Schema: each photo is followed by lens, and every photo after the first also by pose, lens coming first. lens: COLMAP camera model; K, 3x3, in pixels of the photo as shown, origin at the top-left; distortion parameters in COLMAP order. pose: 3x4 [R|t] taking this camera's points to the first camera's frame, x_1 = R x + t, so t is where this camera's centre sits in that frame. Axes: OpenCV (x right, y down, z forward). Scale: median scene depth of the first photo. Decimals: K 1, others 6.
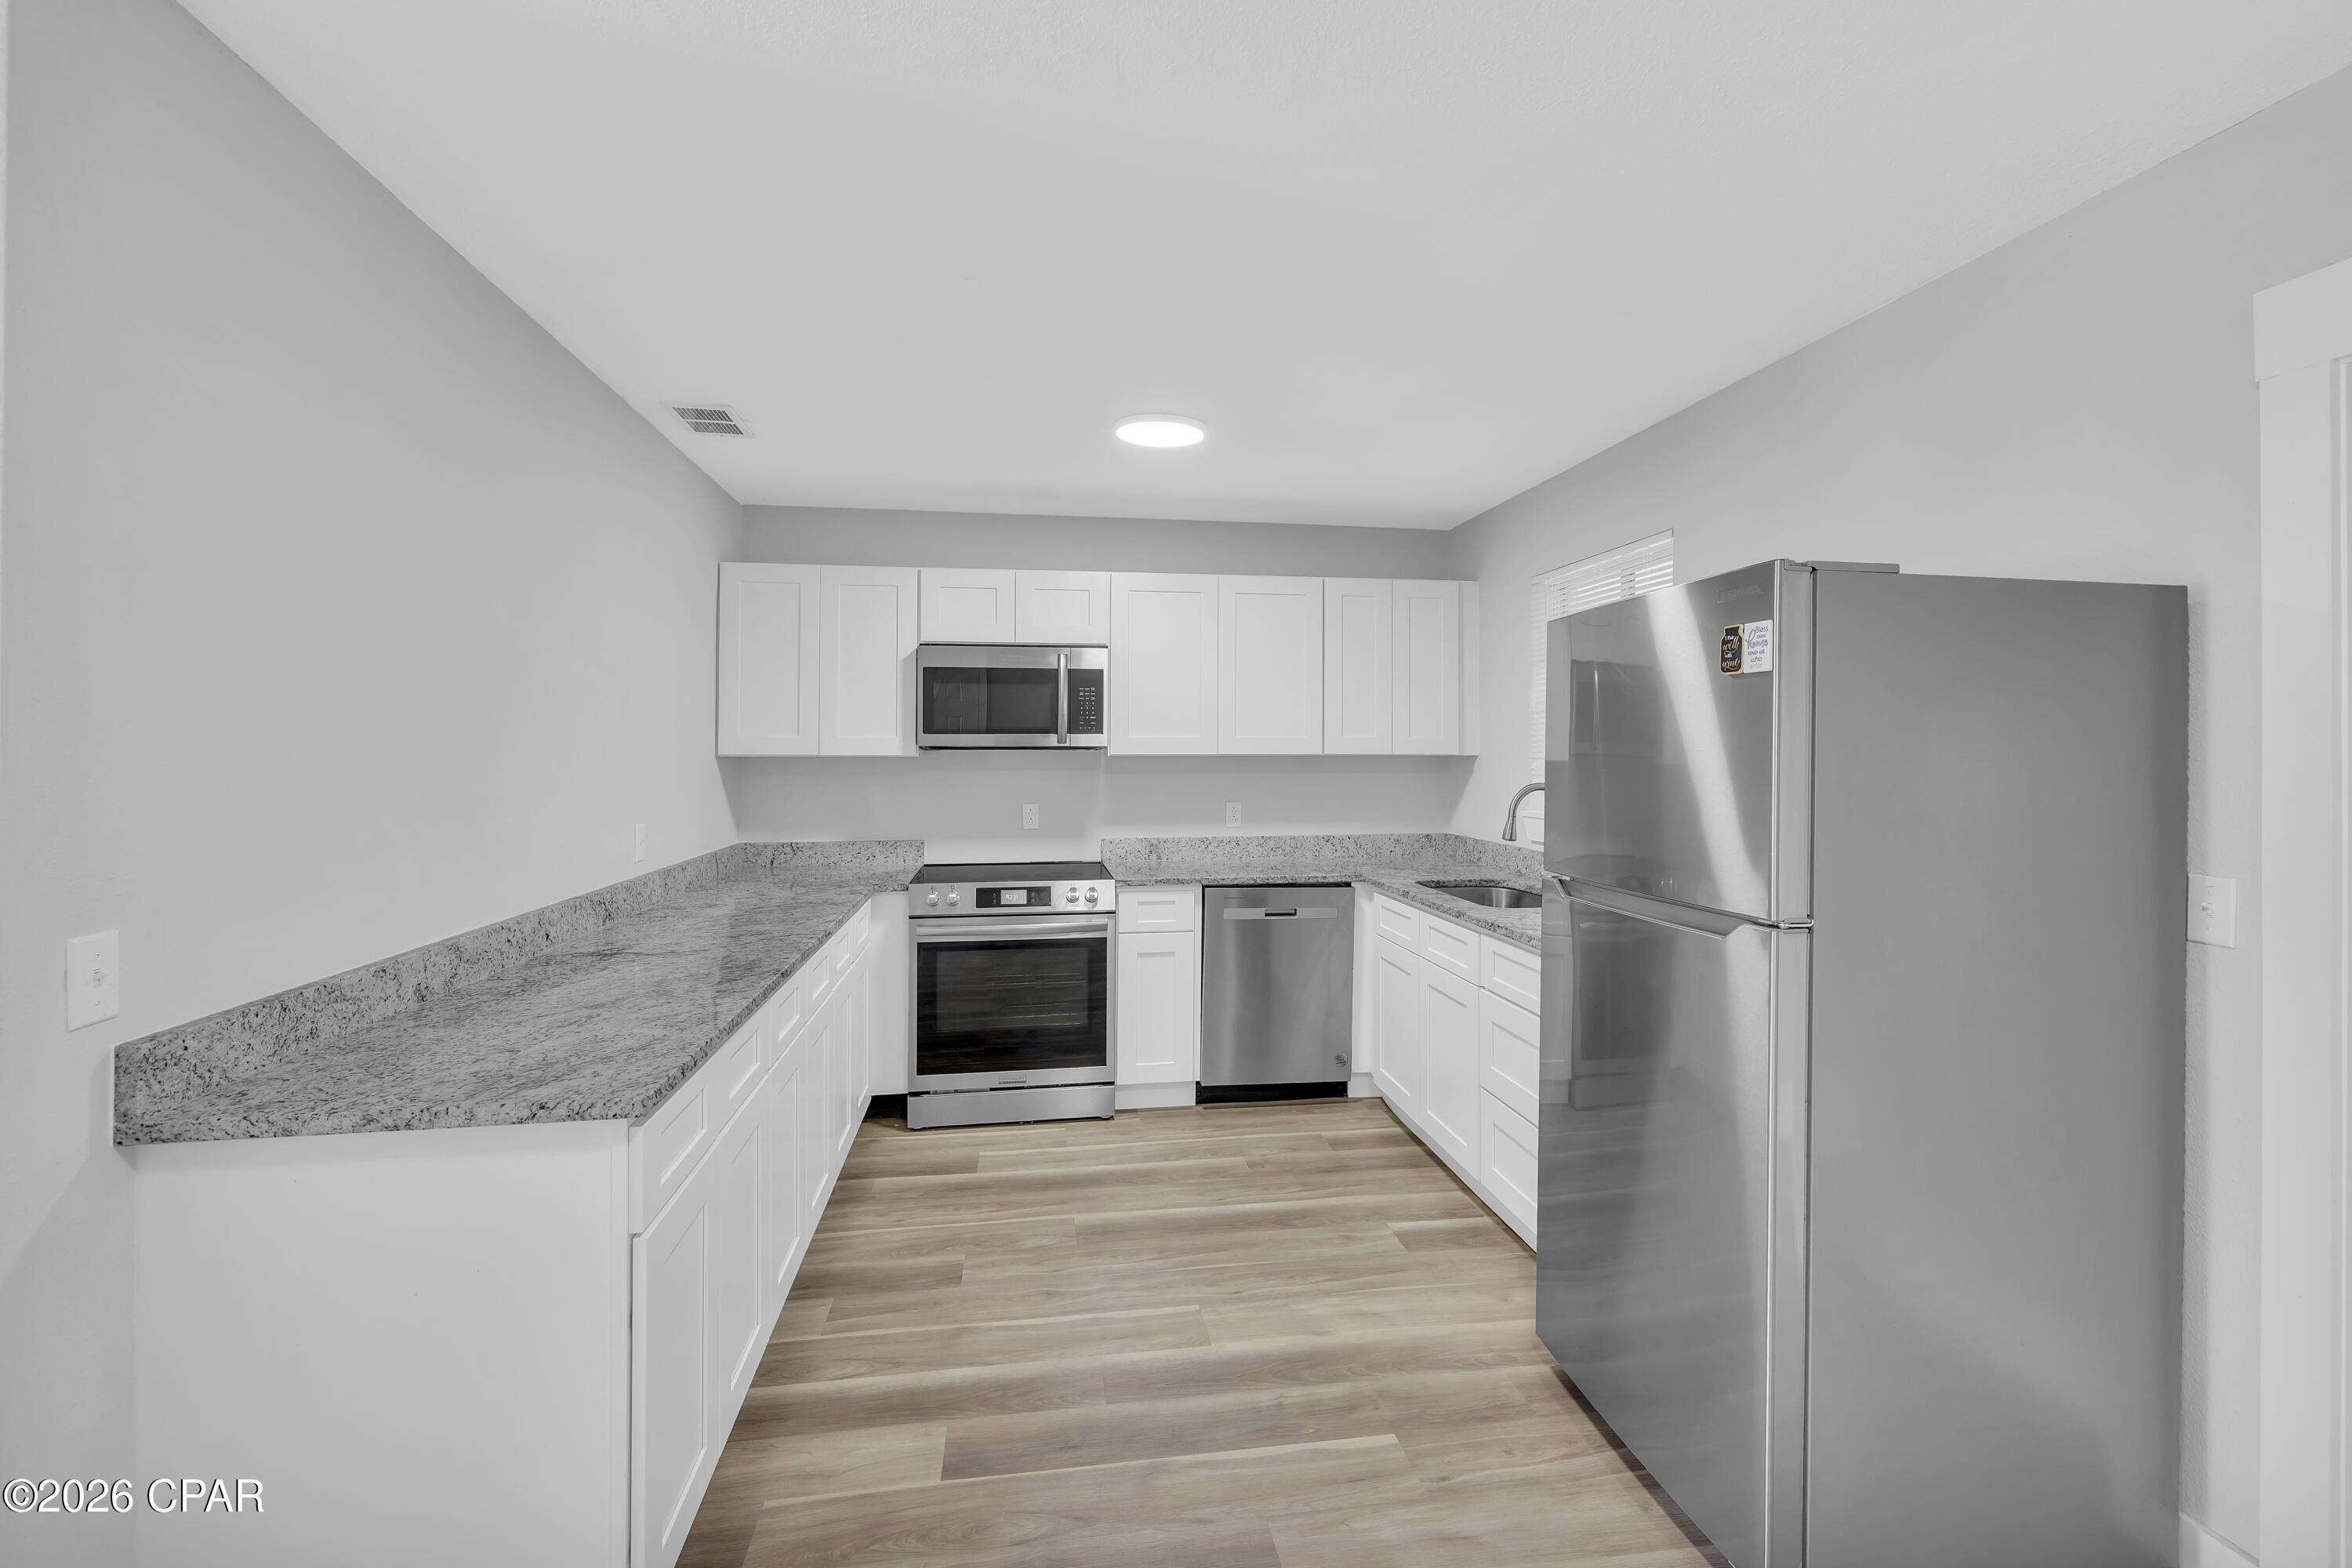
lens RADIAL K [[1008.9, 0, 1180.0], [0, 1008.9, 753.2], [0, 0, 1]] dist [-0.001544, -0.000085]
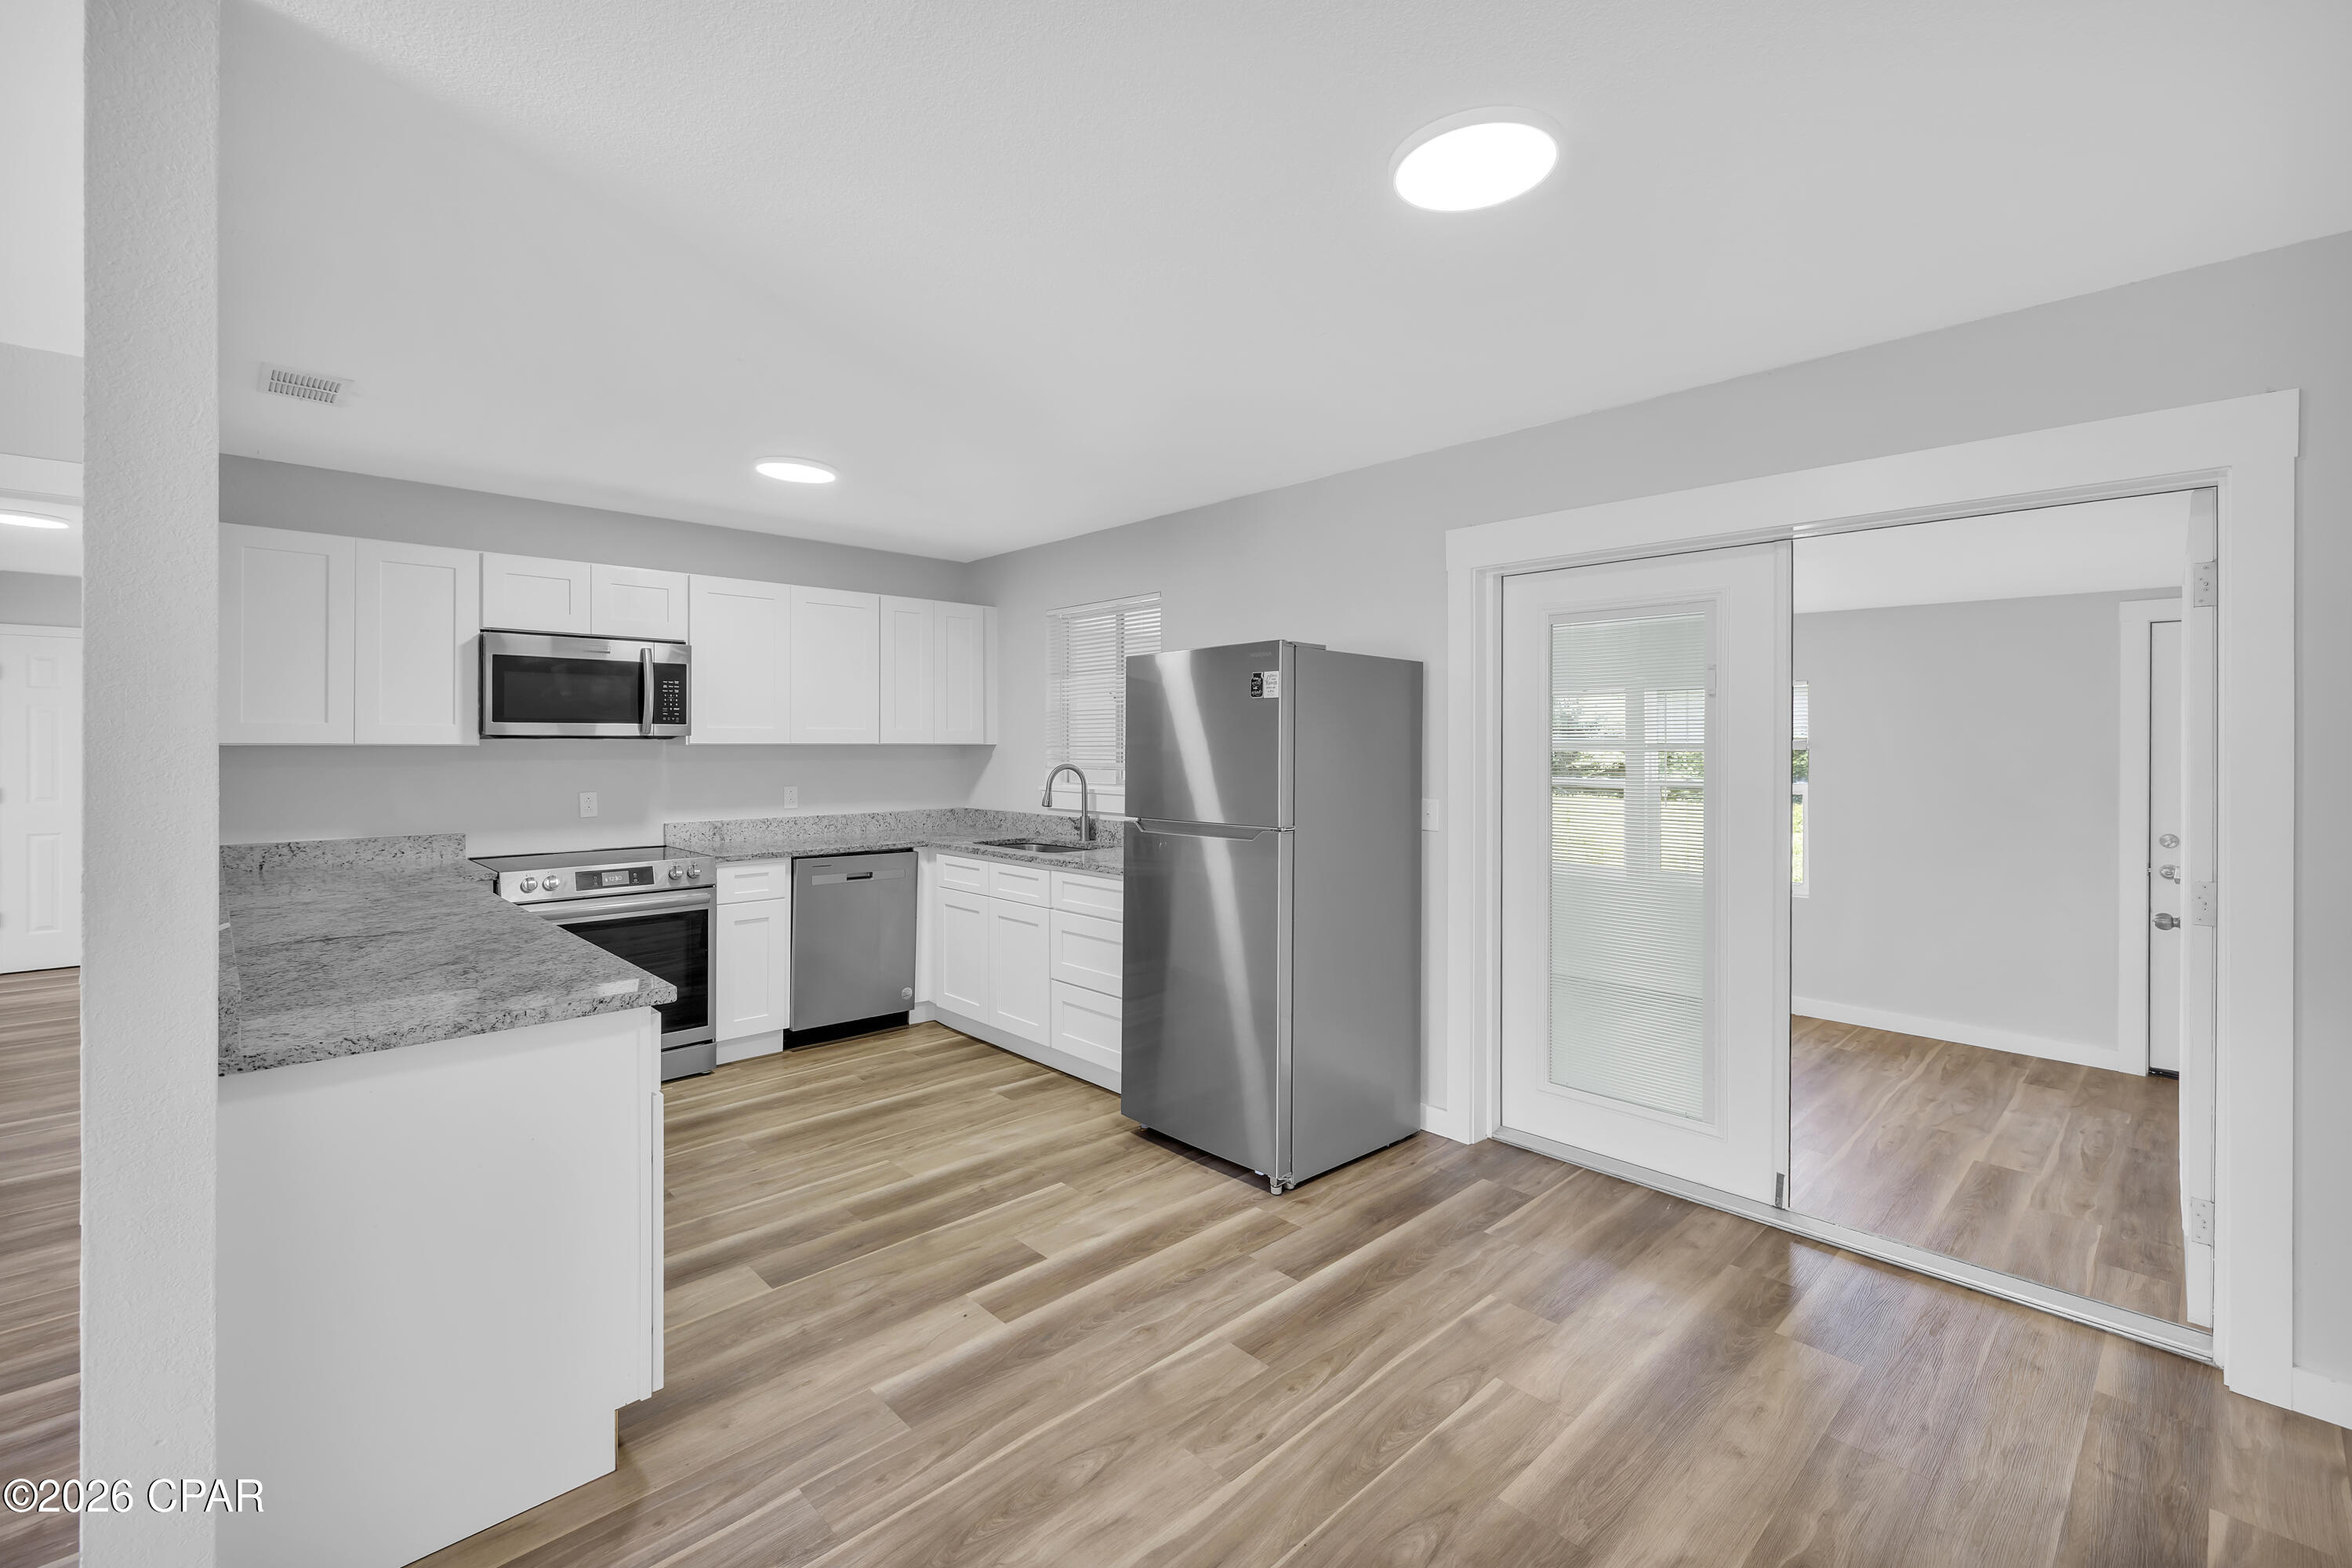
lens RADIAL K [[1008.9, 0, 1175.6], [0, 1008.9, 757.9], [0, 0, 1]] dist [-0.001544, -0.000085]
pose [[0.819496, -0.006698, 0.573046, -0.365329], [-0.000011, 0.999932, 0.011704, 0.005690], [-0.573085, -0.009597, 0.819440, -0.249982]]
